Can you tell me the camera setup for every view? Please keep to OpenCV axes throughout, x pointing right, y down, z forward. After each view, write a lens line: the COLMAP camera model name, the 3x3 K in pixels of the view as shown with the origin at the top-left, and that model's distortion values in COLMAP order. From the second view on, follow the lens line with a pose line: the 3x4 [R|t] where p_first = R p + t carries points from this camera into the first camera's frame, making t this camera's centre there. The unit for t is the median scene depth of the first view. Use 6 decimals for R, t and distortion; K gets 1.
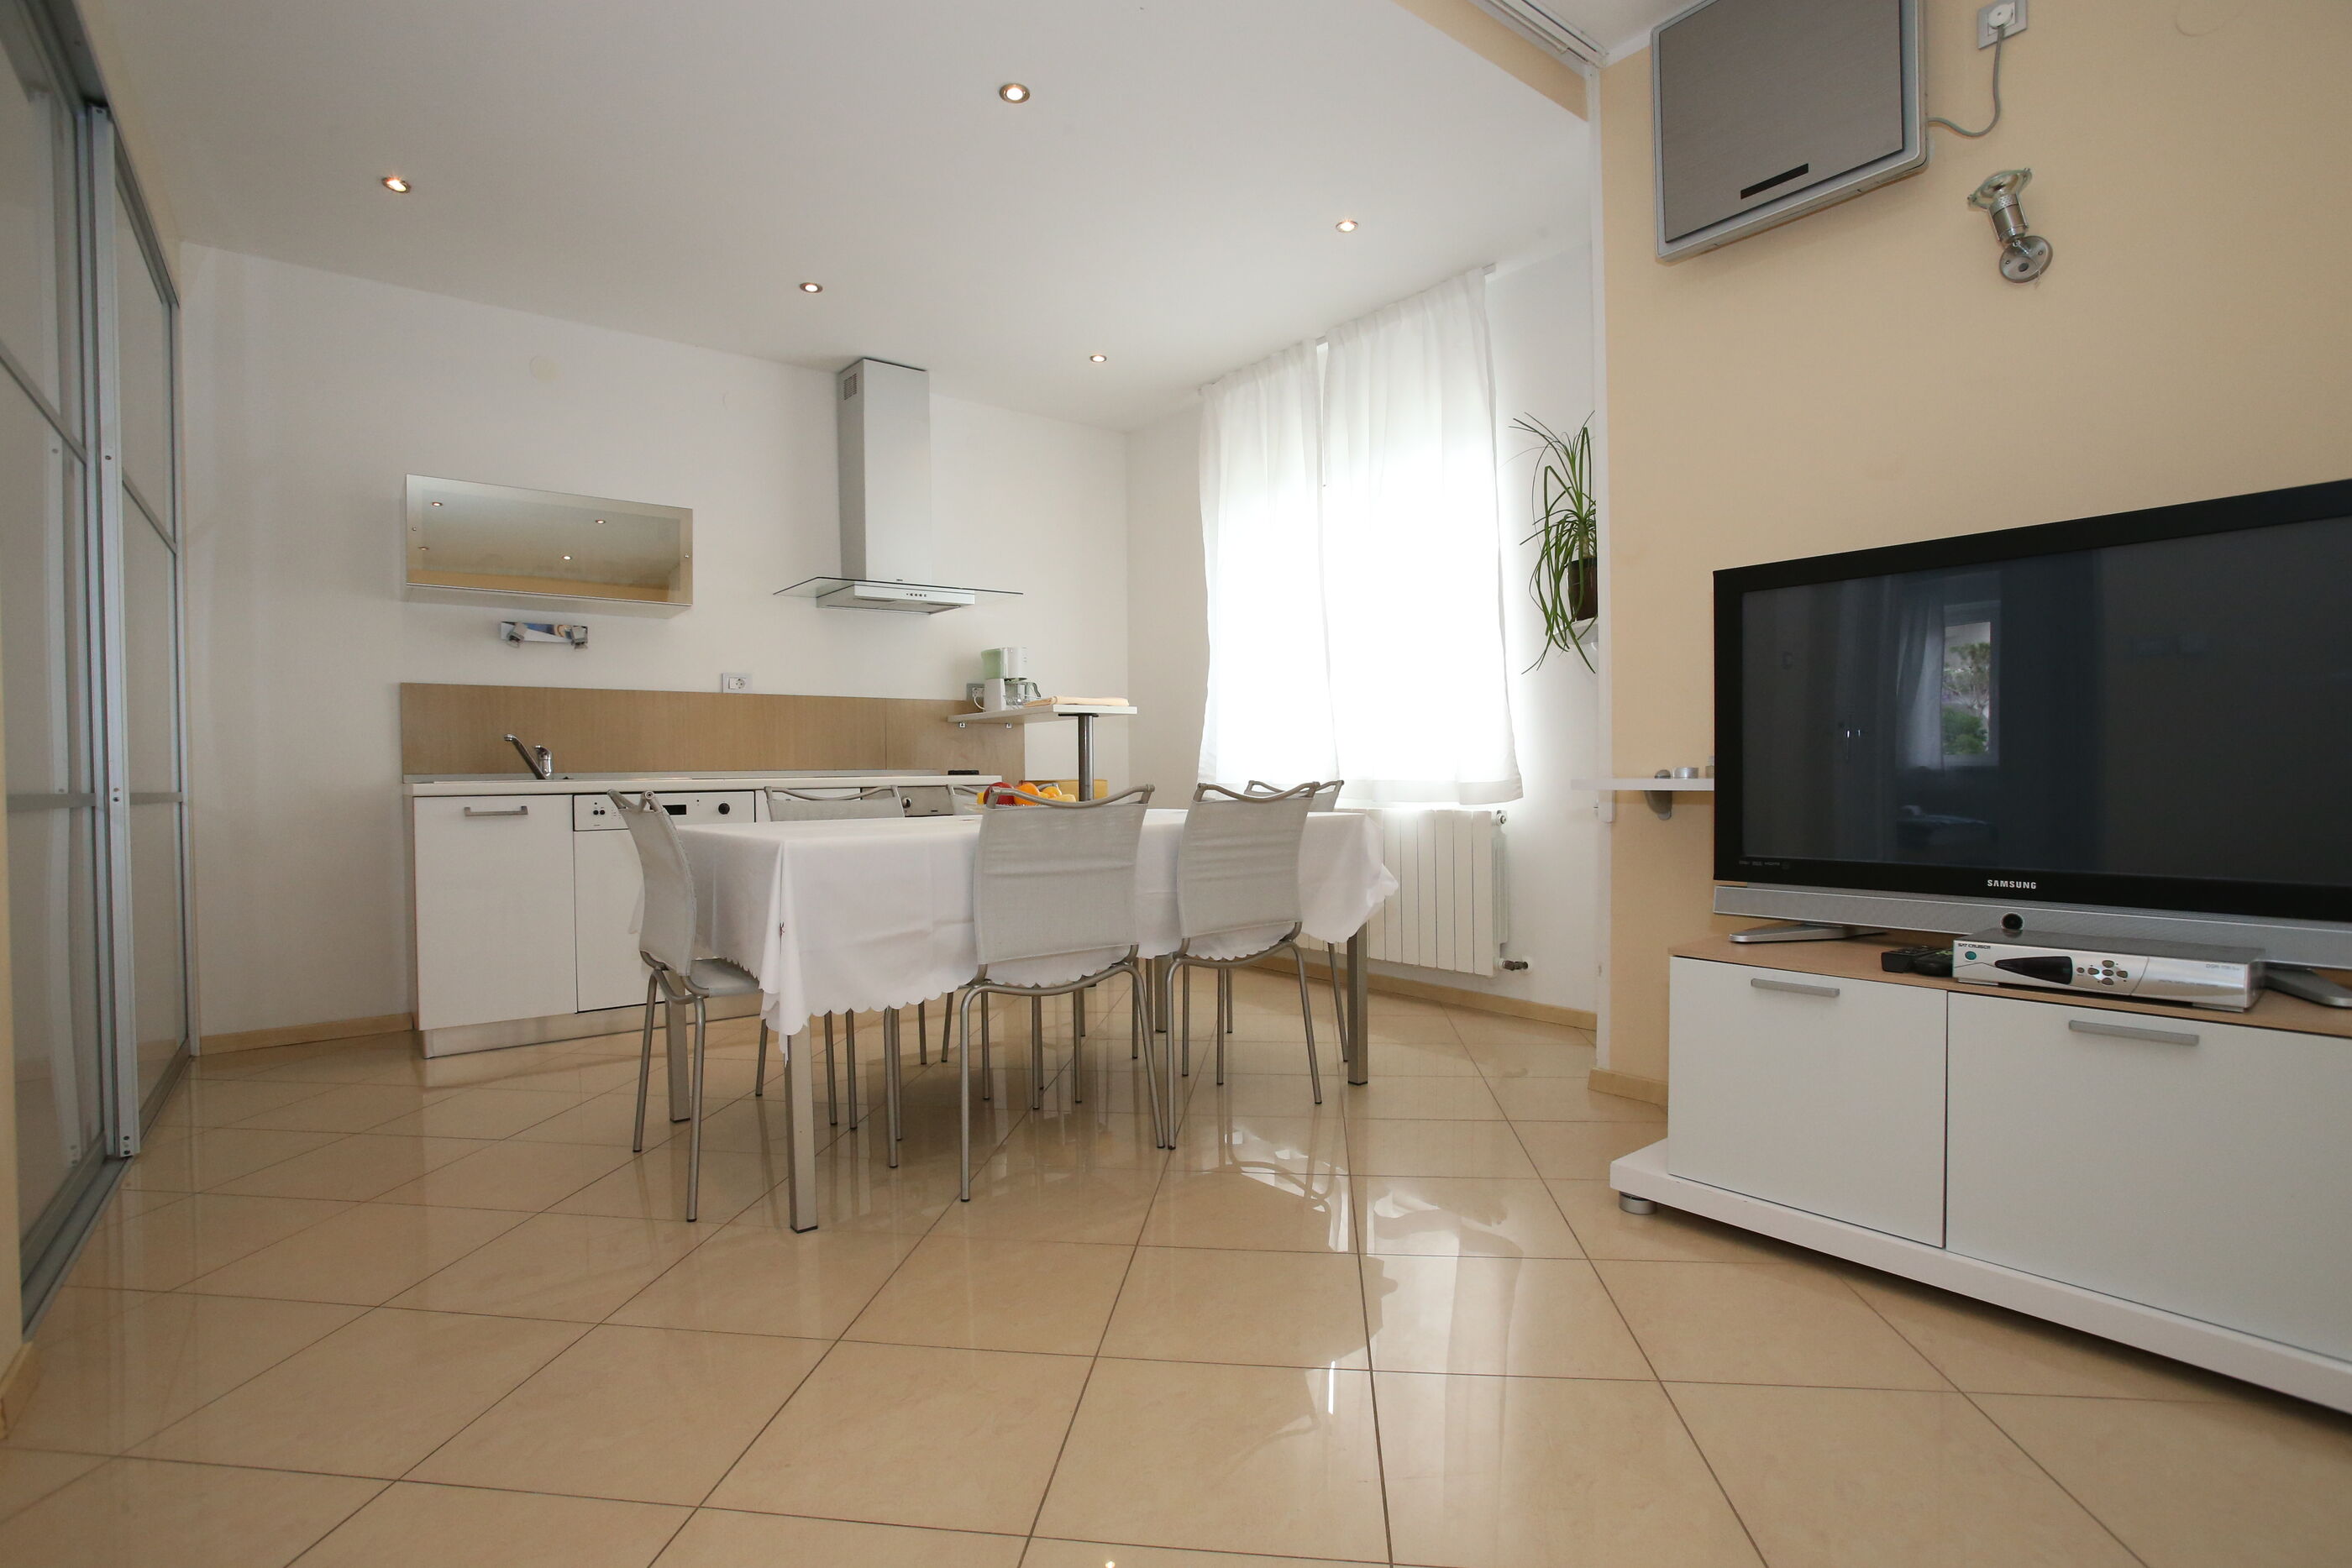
lens RADIAL K [[1136.5, 0, 1173.7], [0, 1136.5, 790.7], [0, 0, 1]] dist [-0.079601, 0.044076]
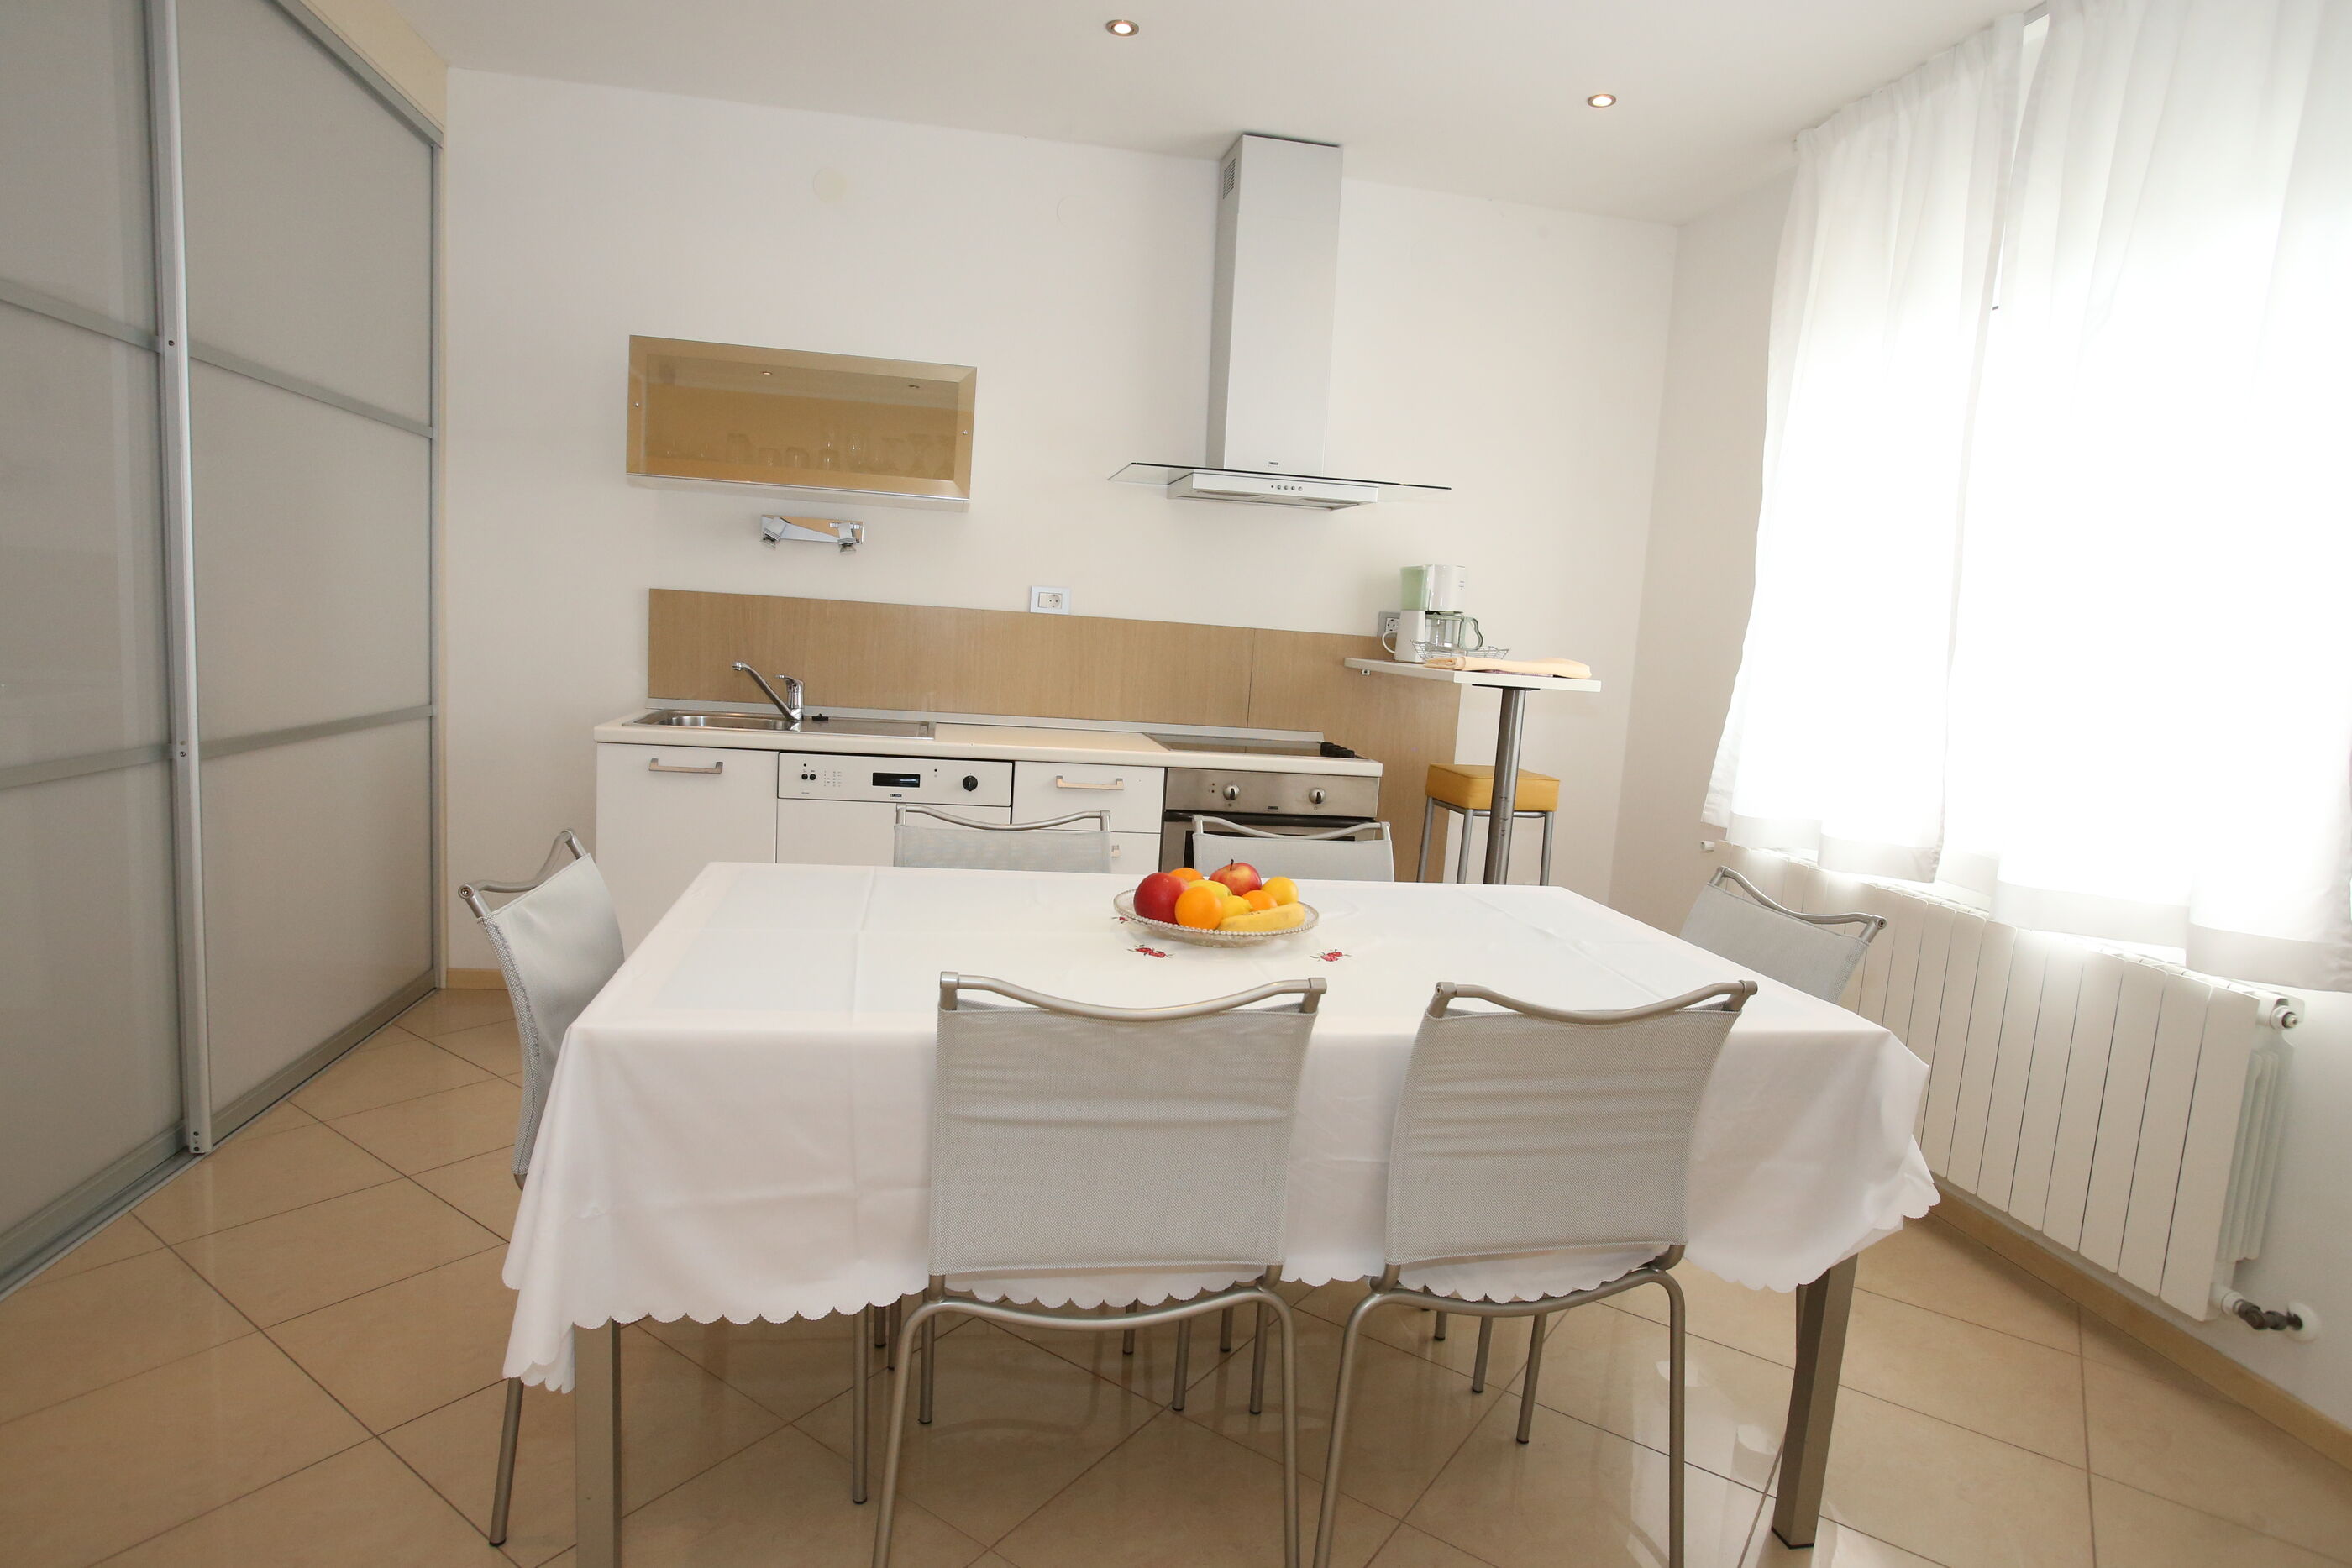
lens RADIAL K [[1278.4, 0, 1176.0], [0, 1278.4, 784.0], [0, 0, 1]] dist [-0.069502, 0.040637]
pose [[0.876029, 0.131019, -0.464120, 0.107633], [-0.083905, 0.989118, 0.120851, -0.094720], [0.474904, -0.066927, 0.877489, 0.318190]]
